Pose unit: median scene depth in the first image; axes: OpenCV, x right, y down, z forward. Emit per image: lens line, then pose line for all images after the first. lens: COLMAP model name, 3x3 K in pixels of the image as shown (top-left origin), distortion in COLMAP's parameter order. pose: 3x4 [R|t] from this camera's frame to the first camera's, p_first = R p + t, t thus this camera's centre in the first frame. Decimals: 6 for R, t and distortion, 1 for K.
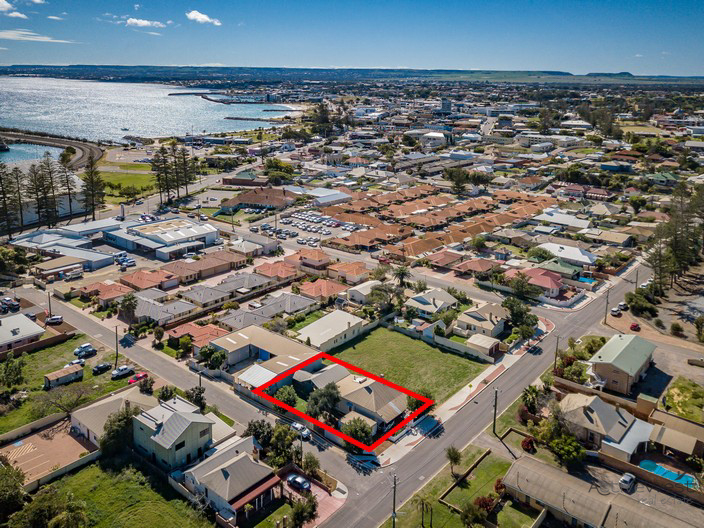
lens RADIAL K [[543.0, 0, 350.0], [0, 543.0, 264.9], [0, 0, 1]] dist [0.013387, 0.004333]
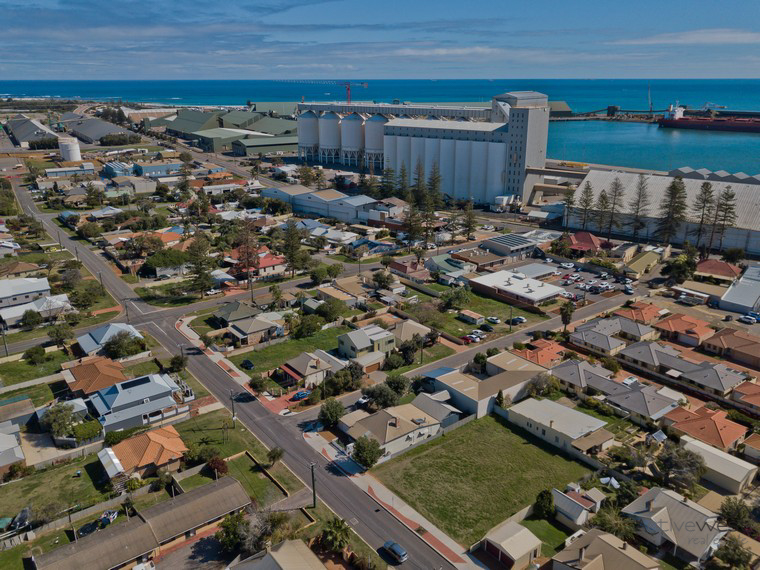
lens RADIAL K [[586.2, 0, 379.8], [0, 586.2, 285.5], [0, 0, 1]] dist [0.013387, 0.004333]
pose [[-0.201028, 0.290869, -0.935405, 1.015181], [-0.307100, 0.888048, 0.342141, -0.356343], [0.930203, 0.356043, -0.089197, 1.056399]]
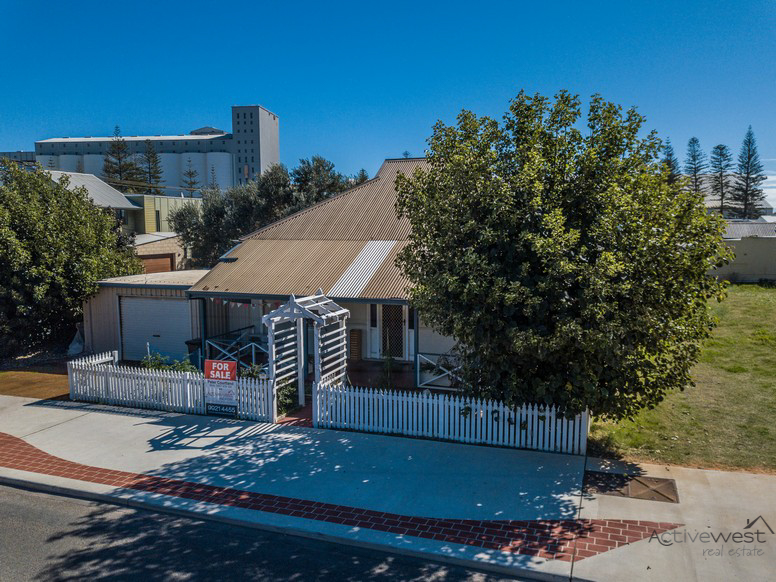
lens RADIAL K [[598.5, 0, 393.6], [0, 598.5, 290.2], [0, 0, 1]] dist [0.013387, 0.004333]
pose [[0.349855, 0.087060, -0.932750, 0.224709], [-0.285970, 0.958072, -0.017838, 0.278236], [0.892089, 0.272979, 0.360083, 0.988866]]
